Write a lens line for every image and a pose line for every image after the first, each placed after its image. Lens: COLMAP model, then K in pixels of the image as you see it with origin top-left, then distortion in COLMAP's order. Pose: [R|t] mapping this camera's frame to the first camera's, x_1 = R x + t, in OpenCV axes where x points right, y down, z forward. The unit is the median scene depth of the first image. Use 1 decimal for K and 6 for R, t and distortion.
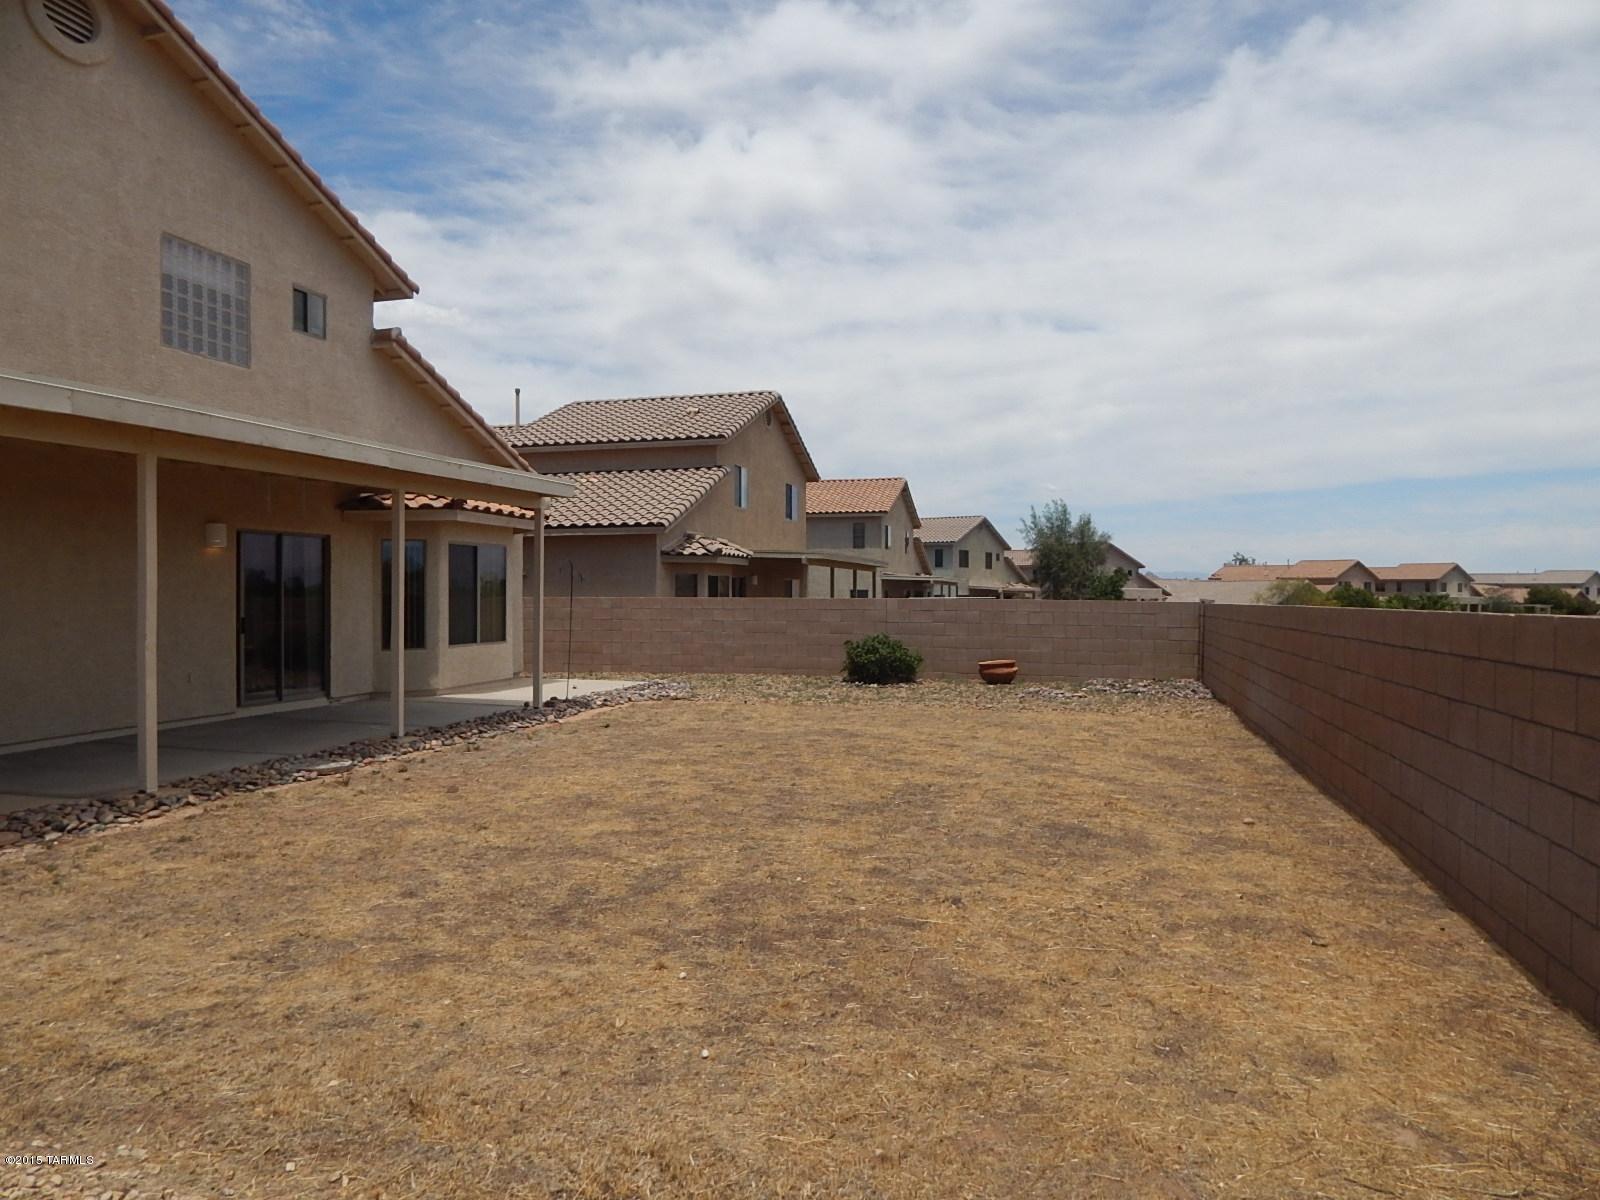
lens RADIAL K [[1060.8, 0, 800.0], [0, 1060.8, 600.0], [0, 0, 1]] dist [-0.047237, 0.012681]
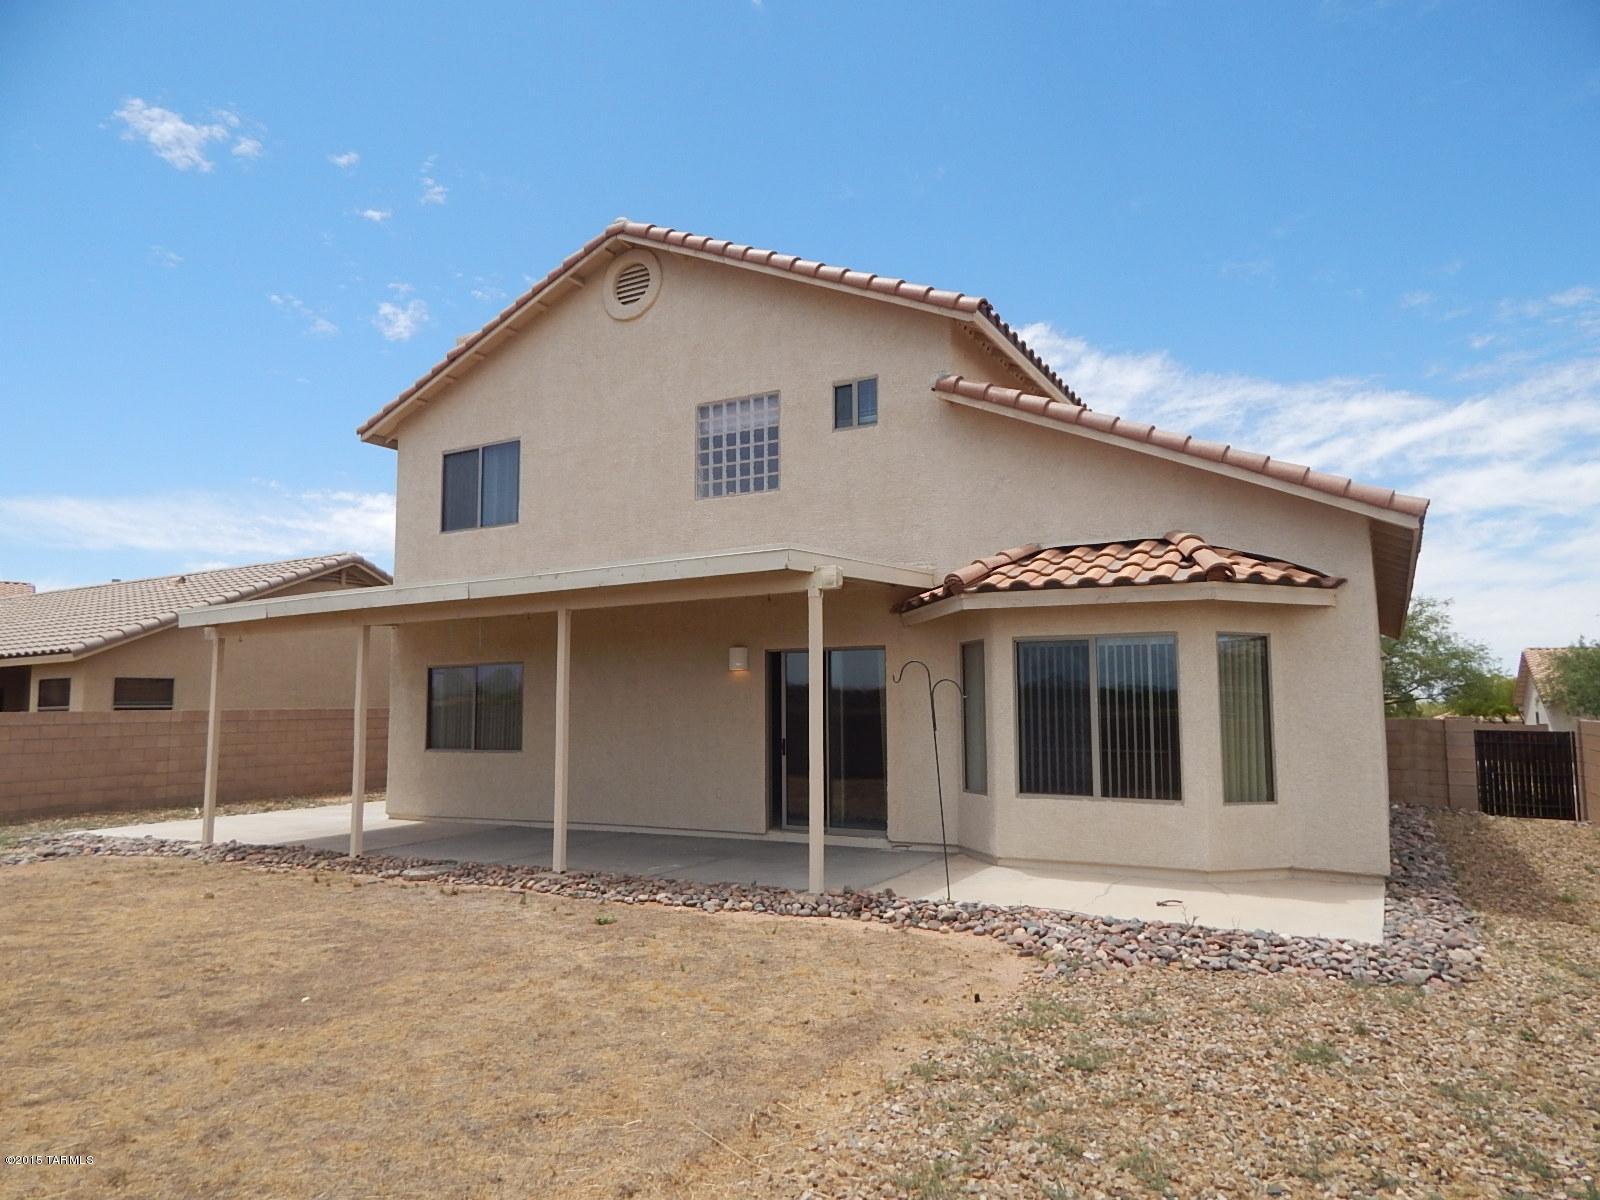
lens RADIAL K [[1045.2, 0, 795.8], [0, 1045.2, 595.3], [0, 0, 1]] dist [0.000303, -0.011343]
pose [[-0.229686, -0.083351, -0.969689, 0.445519], [0.011208, 0.996033, -0.088271, -0.031054], [0.973200, -0.031143, -0.227841, 1.250071]]
